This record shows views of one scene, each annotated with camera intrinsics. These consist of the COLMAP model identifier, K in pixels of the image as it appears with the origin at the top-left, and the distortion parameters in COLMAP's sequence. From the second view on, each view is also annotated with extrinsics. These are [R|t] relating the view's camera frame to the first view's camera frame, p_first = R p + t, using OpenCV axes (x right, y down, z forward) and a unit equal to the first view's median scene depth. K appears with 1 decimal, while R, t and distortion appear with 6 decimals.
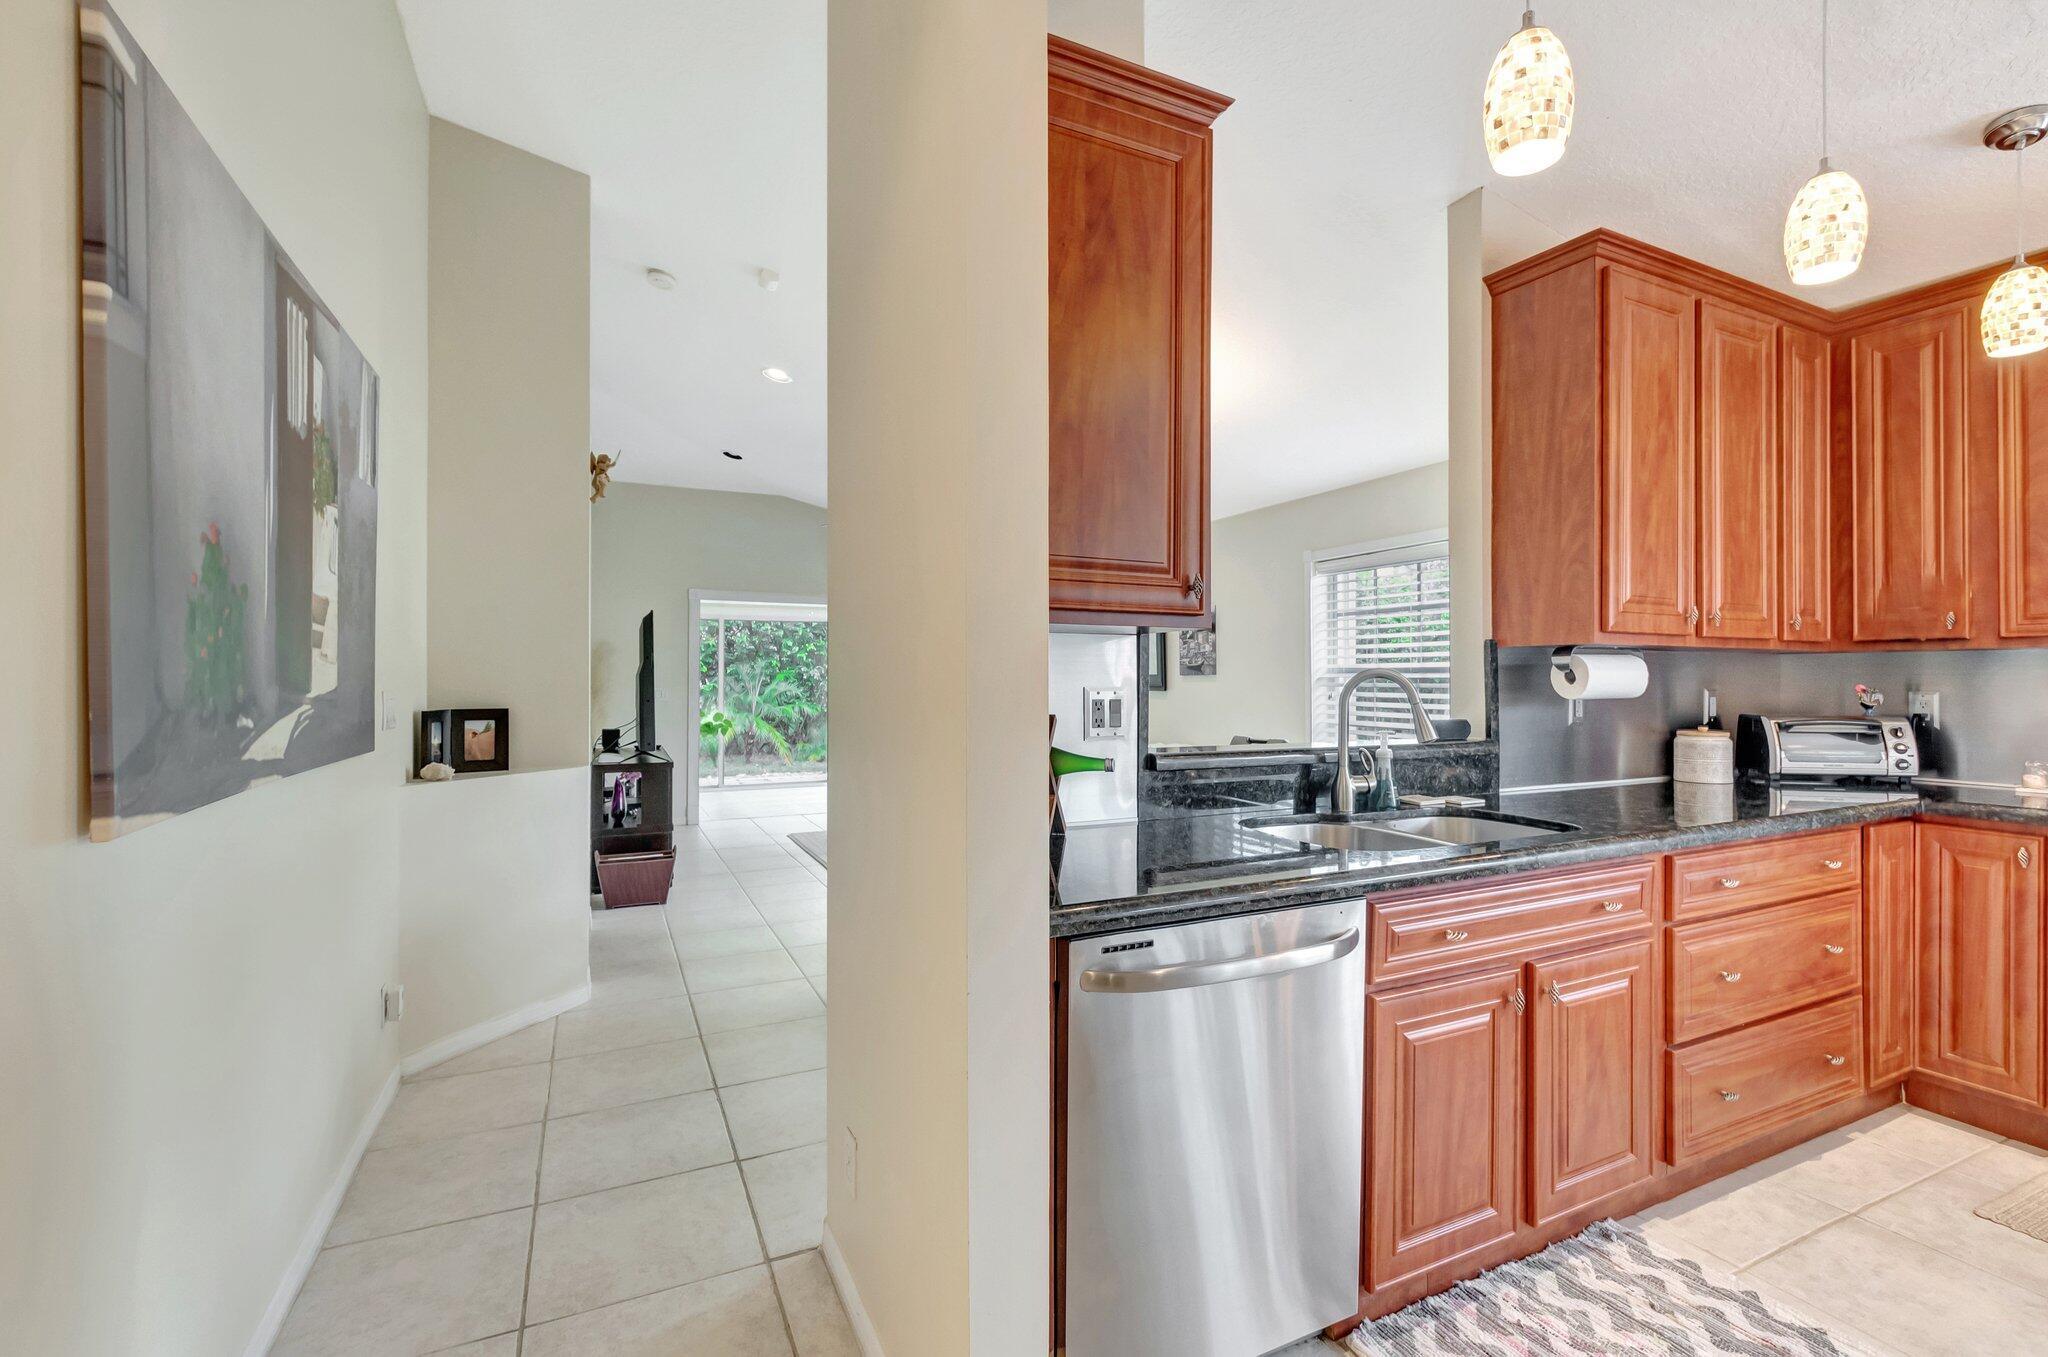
lens RADIAL K [[902.4, 0, 1026.8], [0, 902.4, 679.5], [0, 0, 1]] dist [0.002724, 0.002051]
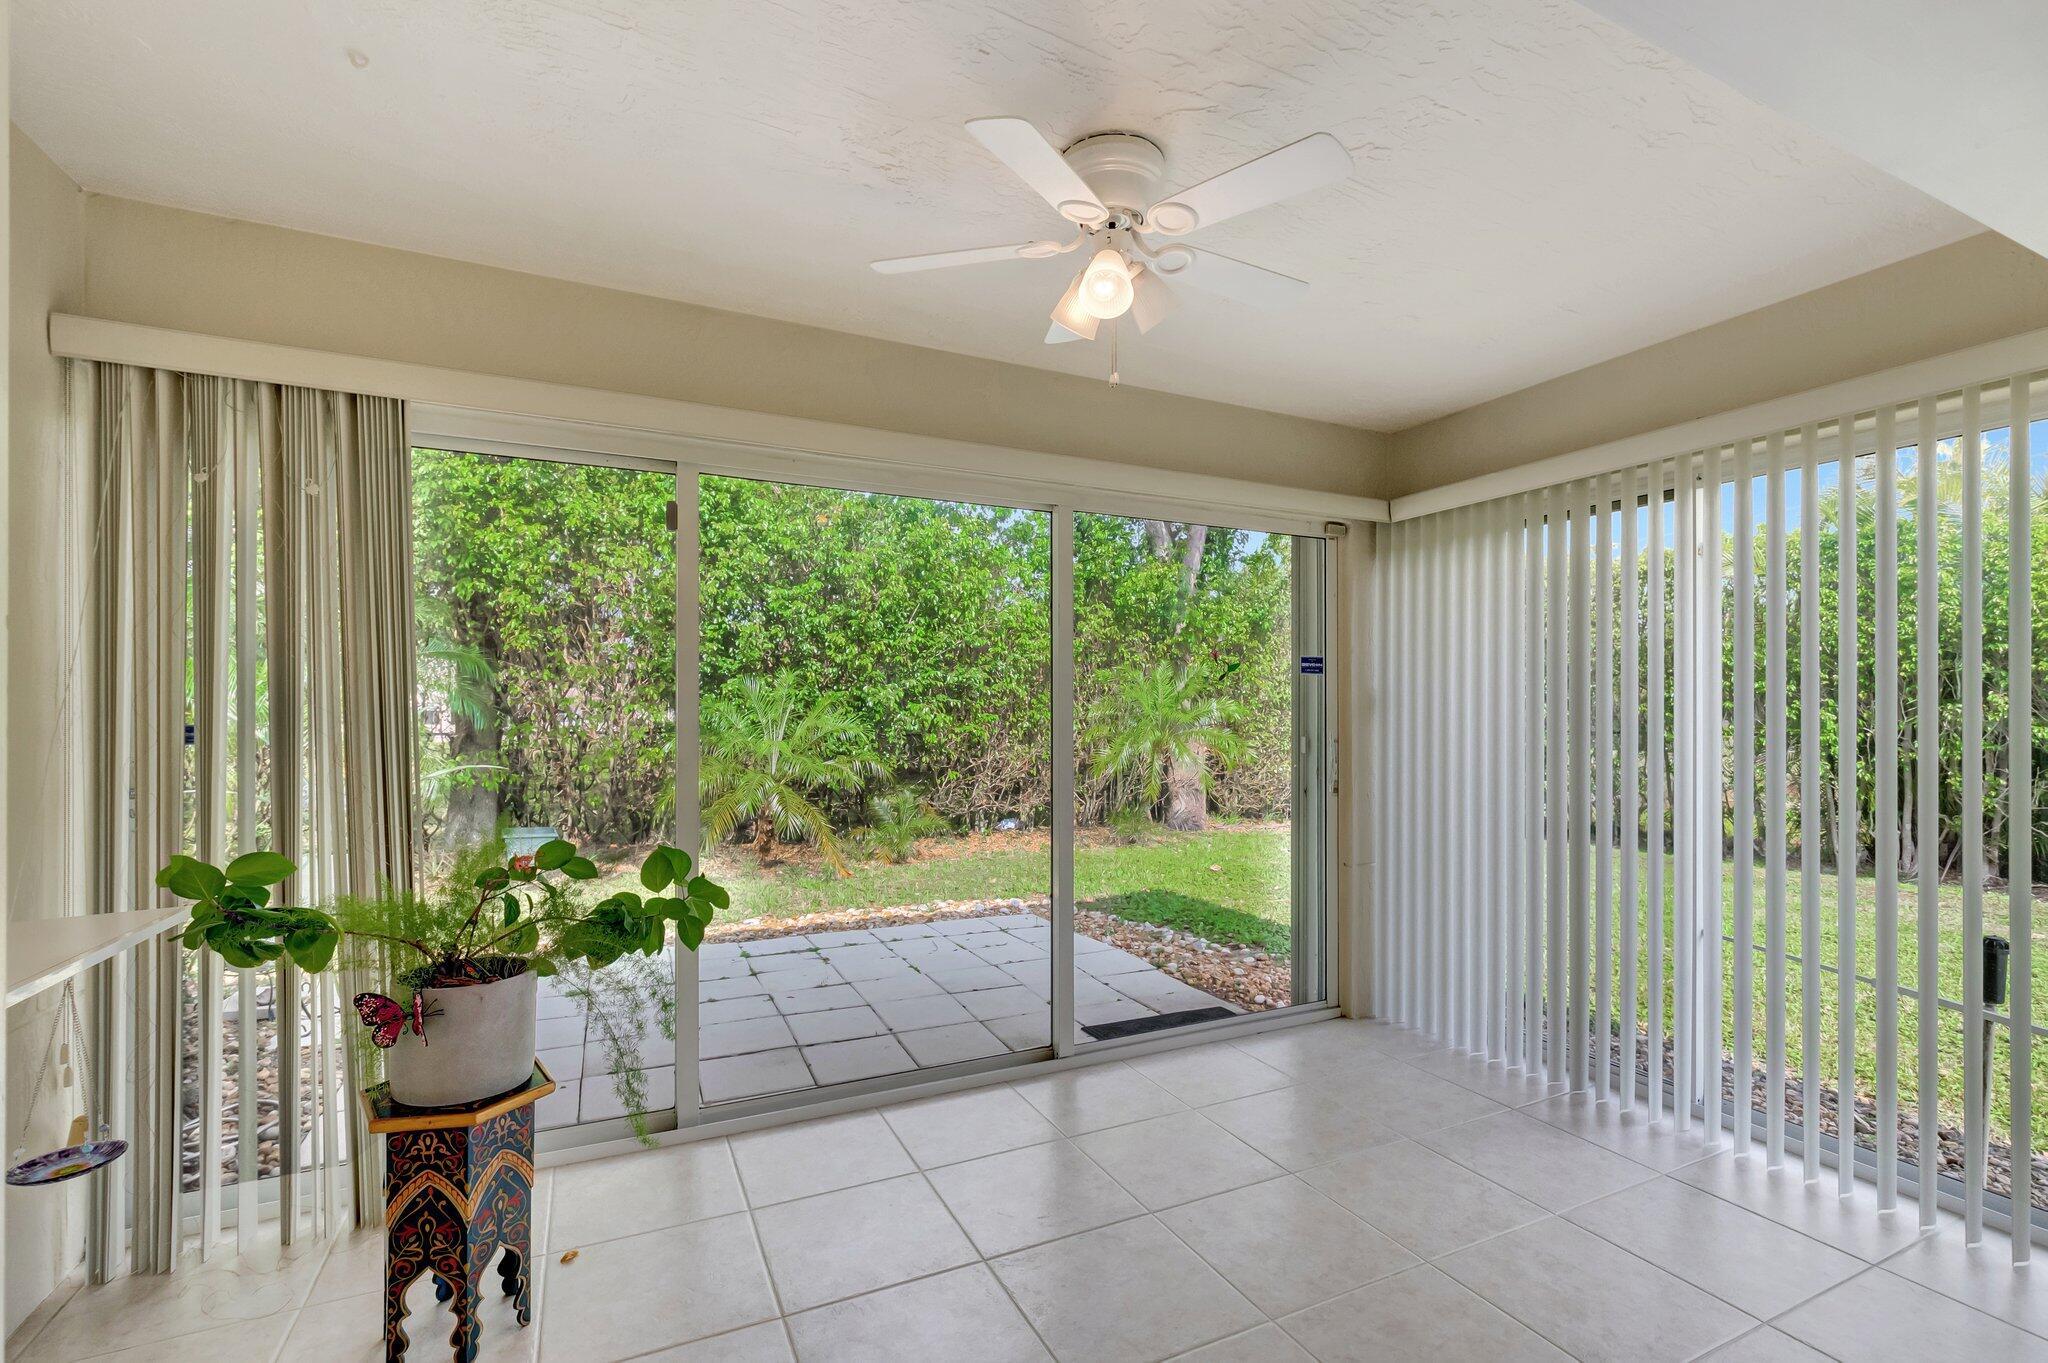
lens RADIAL K [[902.4, 0, 1028.8], [0, 902.4, 699.9], [0, 0, 1]] dist [0.002724, 0.002051]
pose [[0.999998, 0.000918, 0.001752, -0.390087], [-0.000895, 0.999914, -0.013091, 0.004691], [-0.001764, 0.013089, 0.999913, 1.201311]]
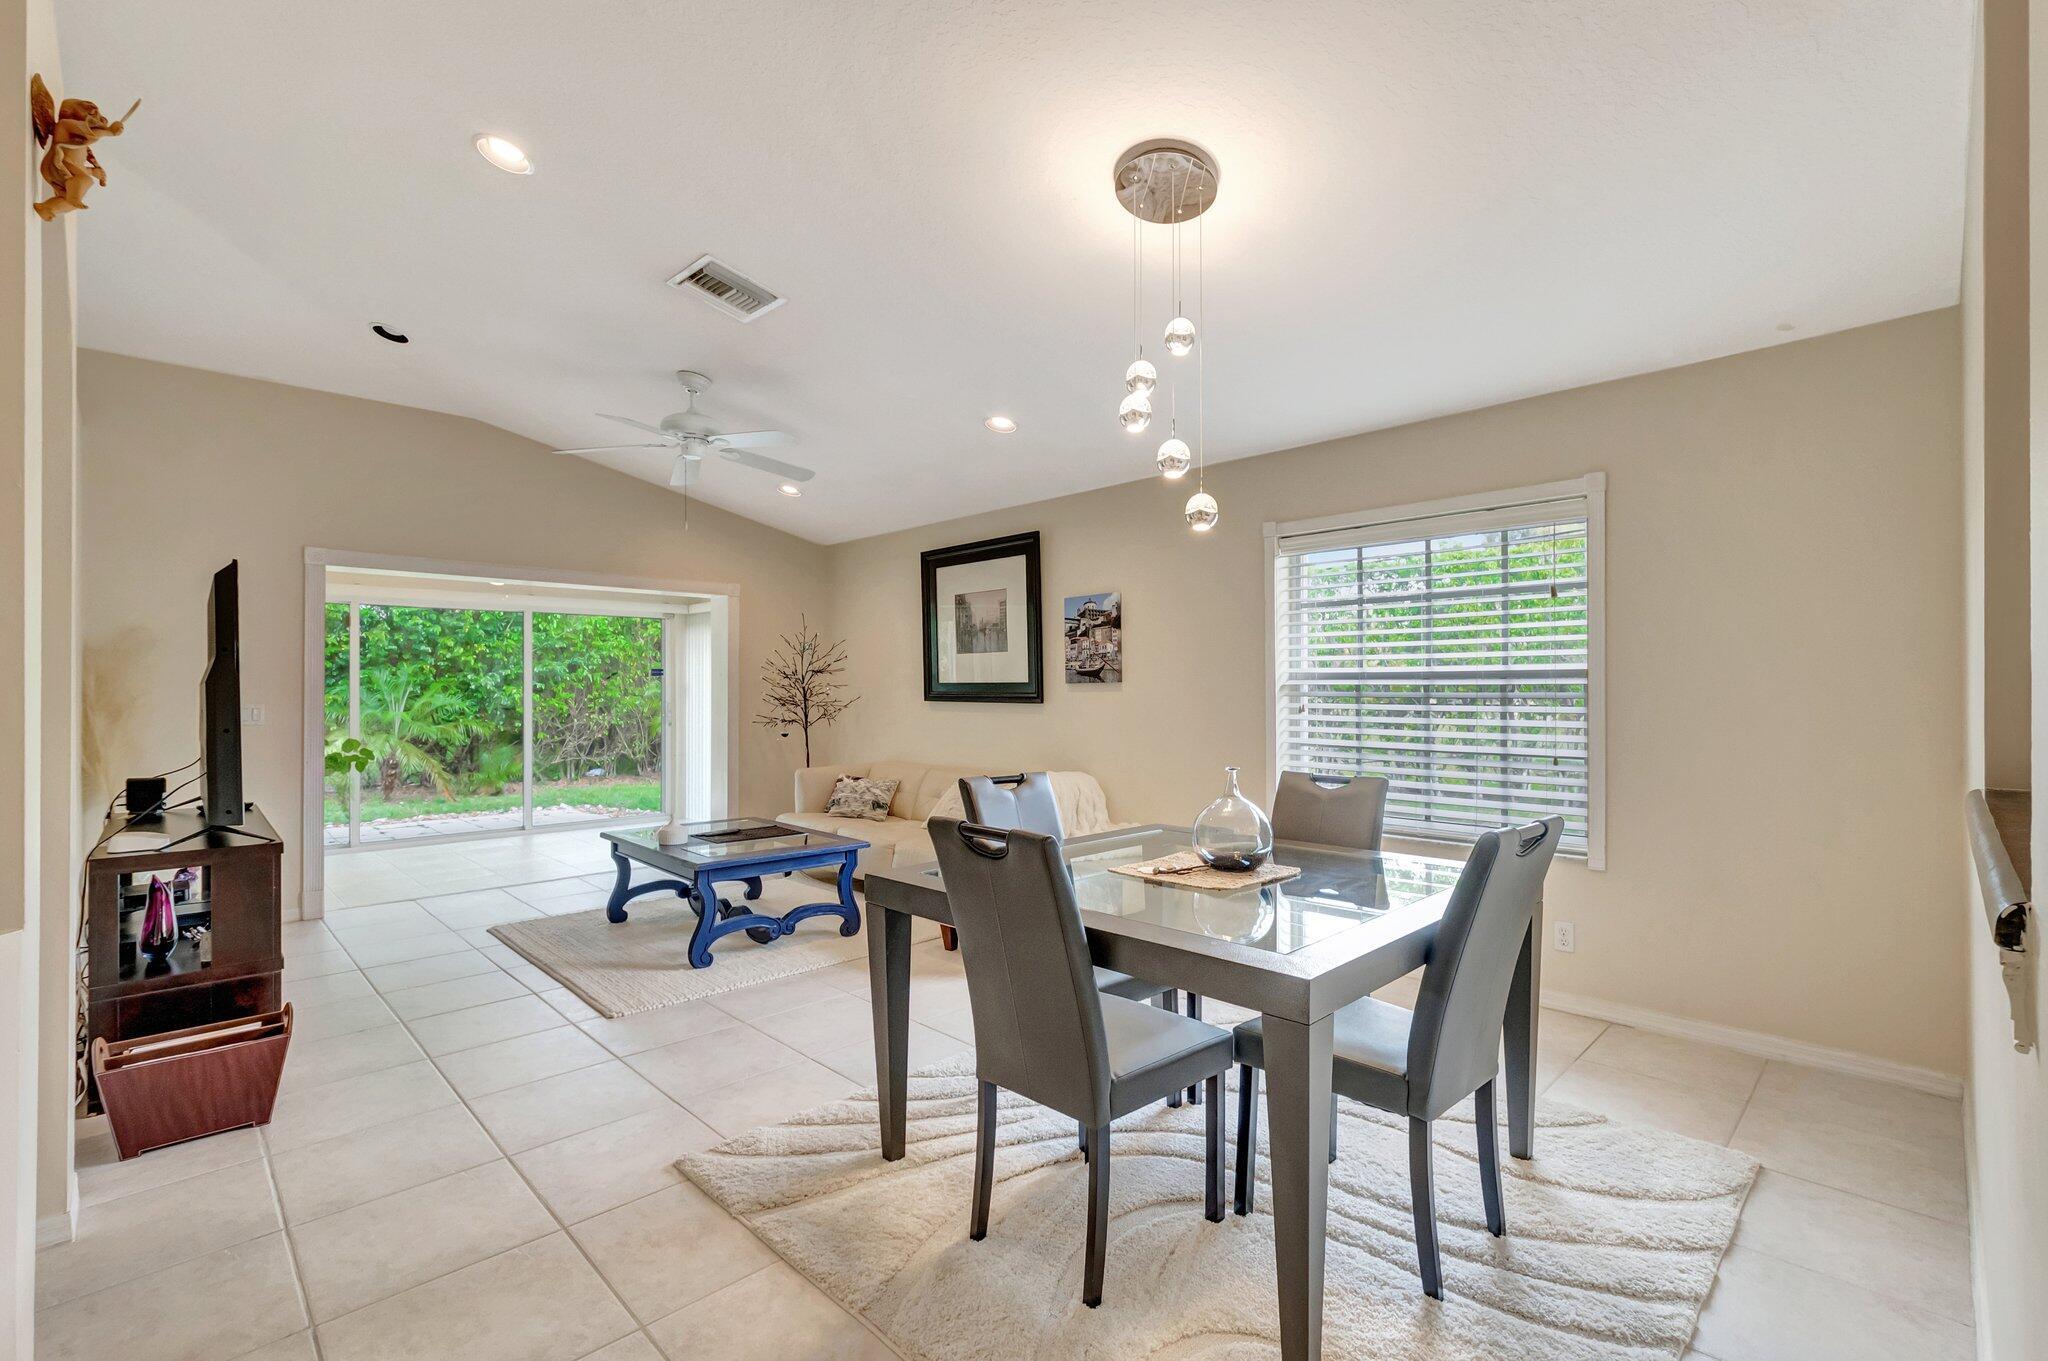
lens RADIAL K [[902.4, 0, 1012.8], [0, 902.4, 686.0], [0, 0, 1]] dist [0.002724, 0.002051]
pose [[0.949323, -0.002632, 0.314292, -0.122987], [0.003317, 0.999993, -0.001647, -0.001425], [-0.314285, 0.002606, 0.949325, 0.290082]]
